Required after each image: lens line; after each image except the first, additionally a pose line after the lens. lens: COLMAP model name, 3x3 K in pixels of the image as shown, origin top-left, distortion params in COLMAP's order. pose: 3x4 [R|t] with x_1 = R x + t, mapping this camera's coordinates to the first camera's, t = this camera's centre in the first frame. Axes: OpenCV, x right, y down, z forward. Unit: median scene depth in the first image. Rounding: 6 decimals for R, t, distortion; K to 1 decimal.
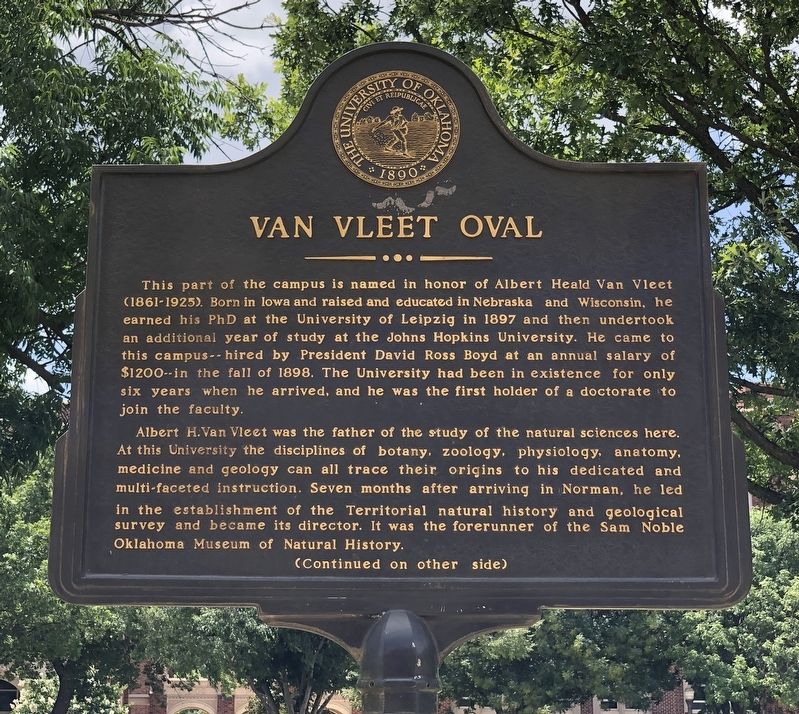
lens RADIAL K [[1561.8, 0, 399.0], [0, 1561.8, 357.2], [0, 0, 1]] dist [0.000276, 0.000000]
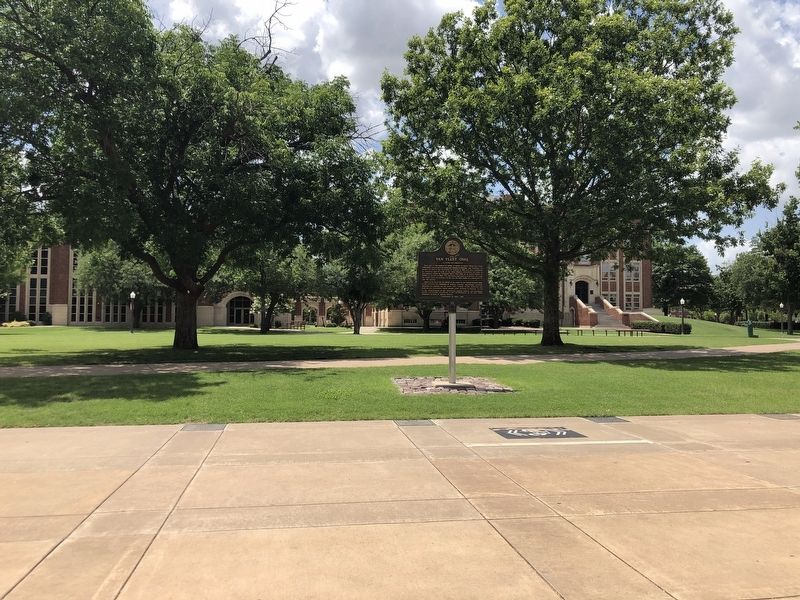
lens RADIAL K [[649.9, 0, 400.1], [0, 649.9, 300.0], [0, 0, 1]] dist [0.000251, 0.000004]
pose [[0.998372, 0.007100, 0.056598, -0.045523], [-0.018890, 0.977387, 0.210611, -0.056534], [-0.053823, -0.211338, 0.975930, -0.238763]]
